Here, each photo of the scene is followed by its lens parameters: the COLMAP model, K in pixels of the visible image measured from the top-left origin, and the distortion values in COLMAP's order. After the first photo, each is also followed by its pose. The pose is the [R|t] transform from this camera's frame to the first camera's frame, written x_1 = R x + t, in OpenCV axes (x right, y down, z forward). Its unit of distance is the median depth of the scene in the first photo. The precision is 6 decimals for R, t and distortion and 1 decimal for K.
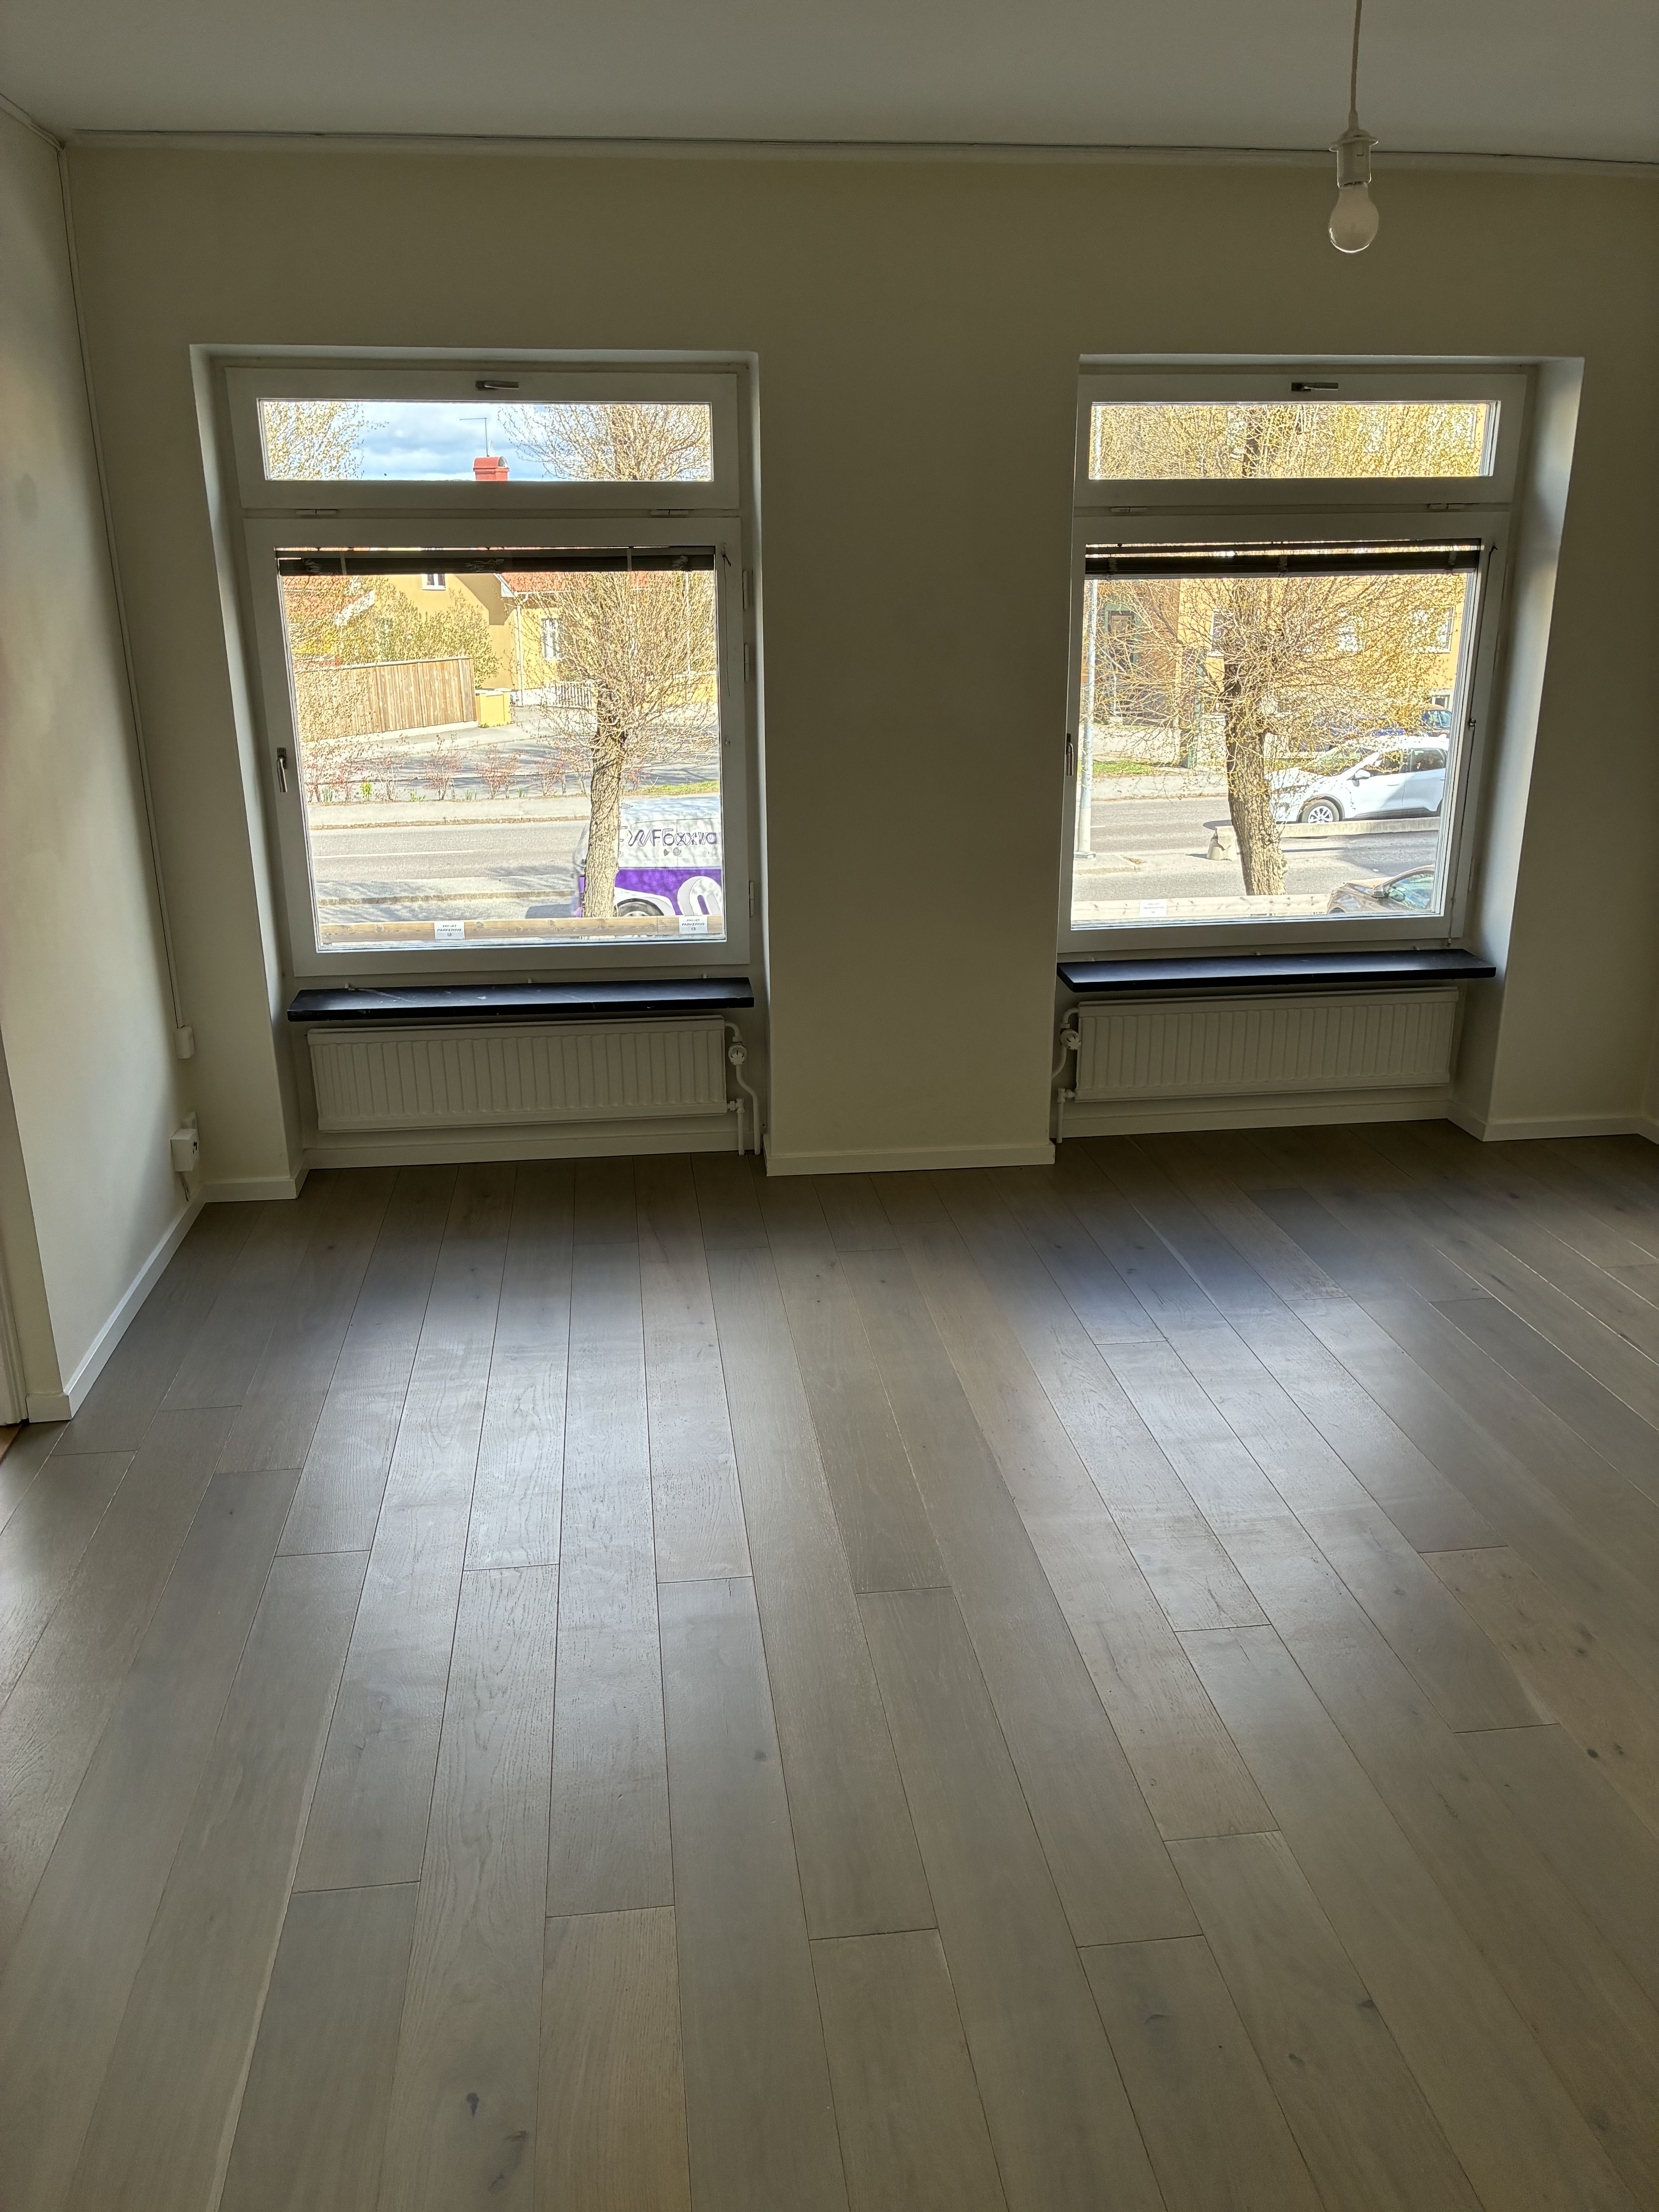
lens RADIAL K [[1662.4, 0, 829.5], [0, 1662.4, 1106.0], [0, 0, 1]] dist [0.023979, 0.000036]
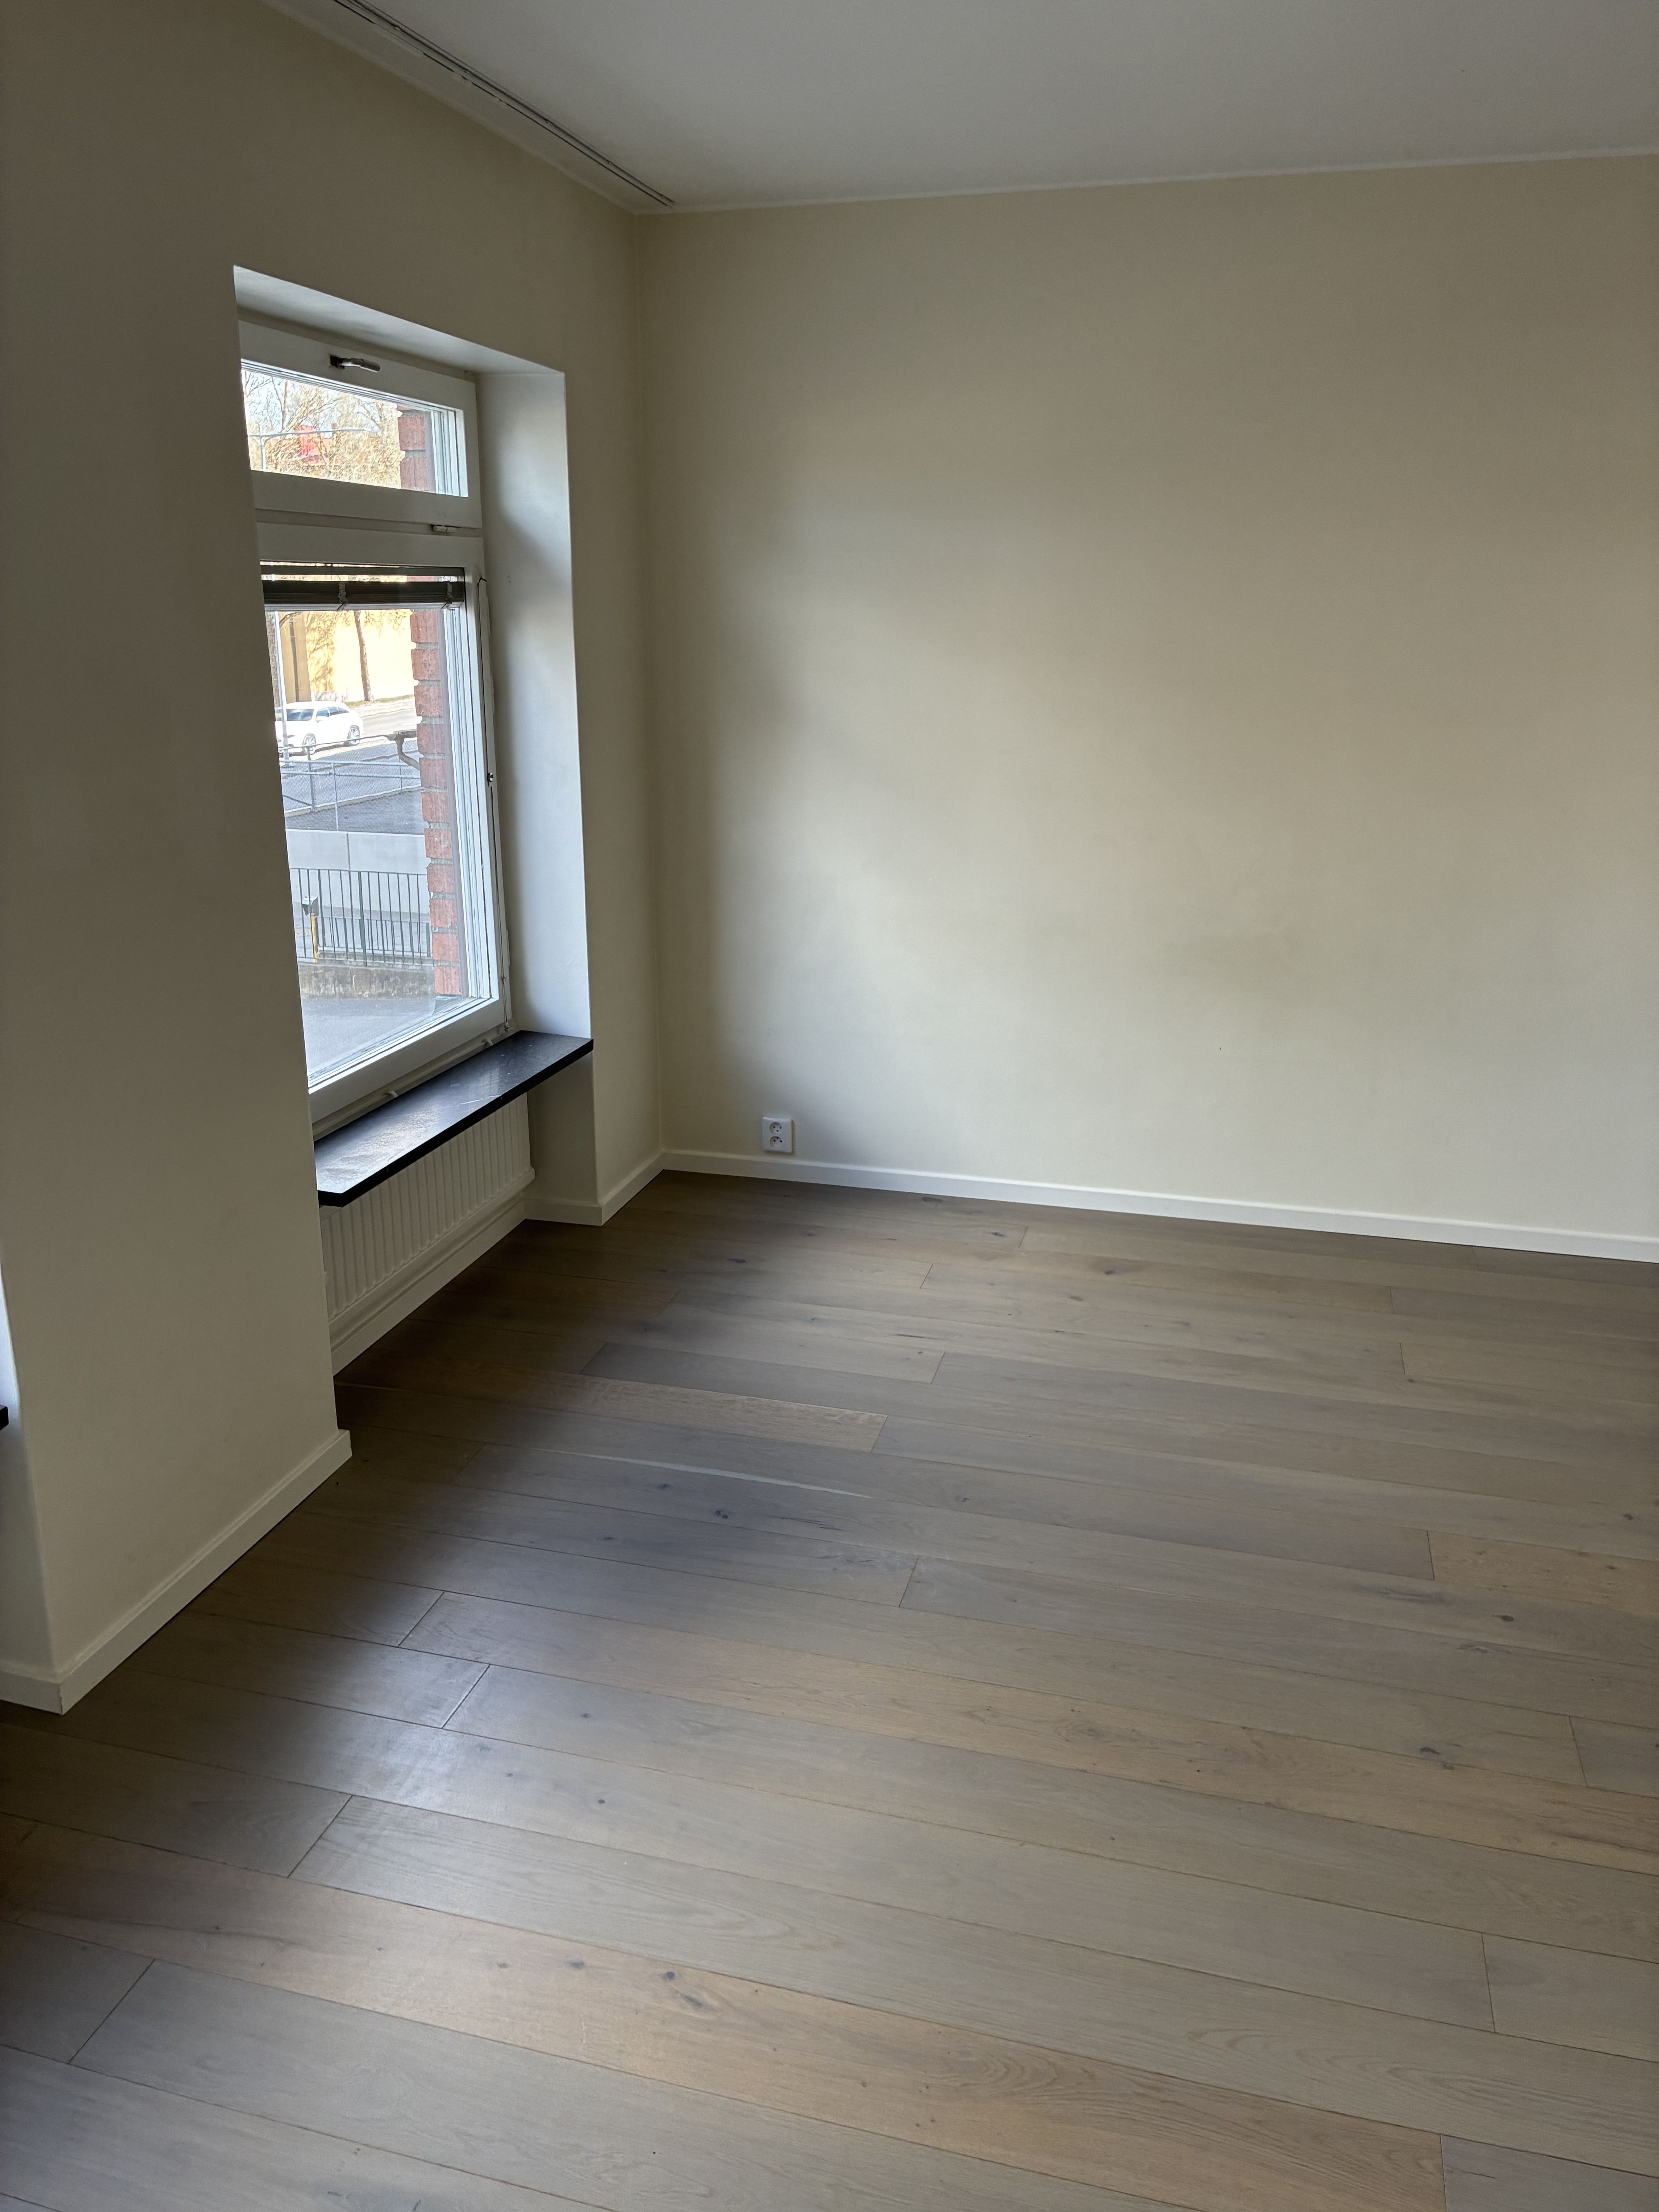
lens RADIAL K [[1653.9, 0, 781.8], [0, 1653.9, 1107.5], [0, 0, 1]] dist [0.010129, 0.001081]
pose [[0.390403, -0.261704, 0.882665, -0.378897], [0.276918, 0.947729, 0.158514, -0.167365], [-0.878010, 0.182541, 0.442466, 0.534529]]
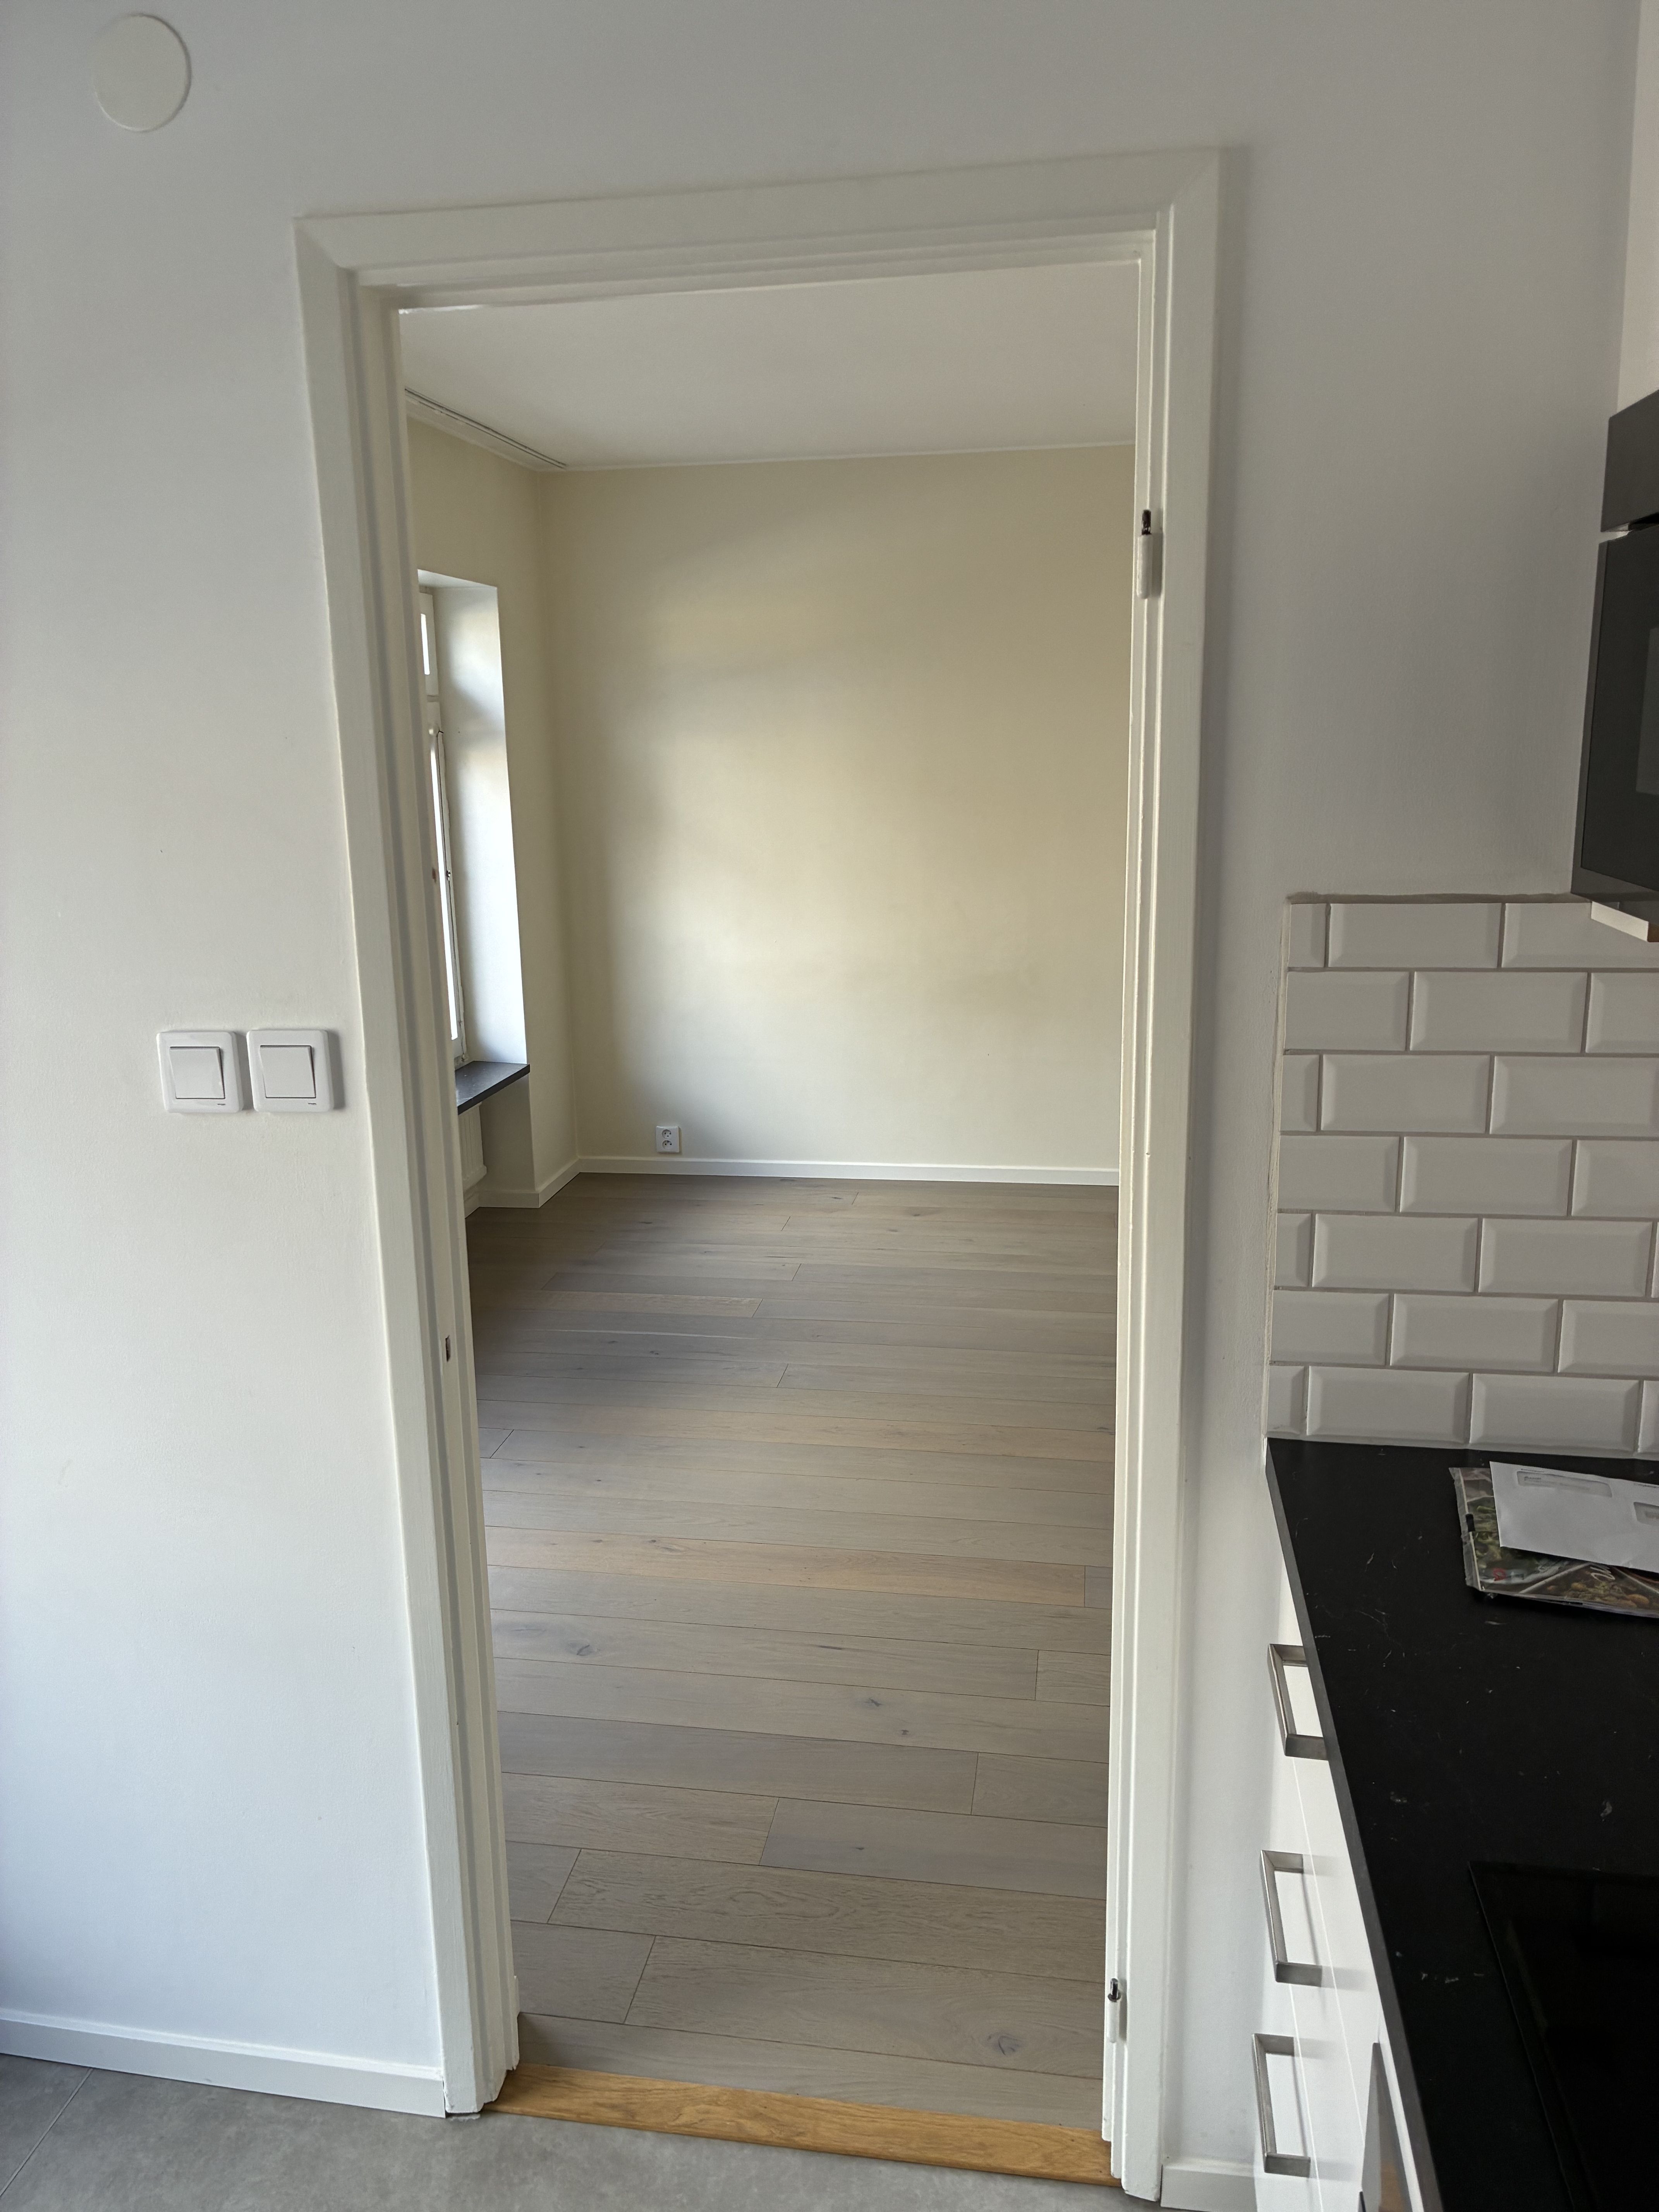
lens RADIAL K [[1662.4, 0, 829.5], [0, 1662.4, 1106.0], [0, 0, 1]] dist [0.023979, 0.000036]
pose [[0.272106, -0.211567, 0.938721, -0.714354], [0.306393, 0.943807, 0.123899, -0.142423], [-0.912185, 0.253904, 0.321638, 0.429295]]
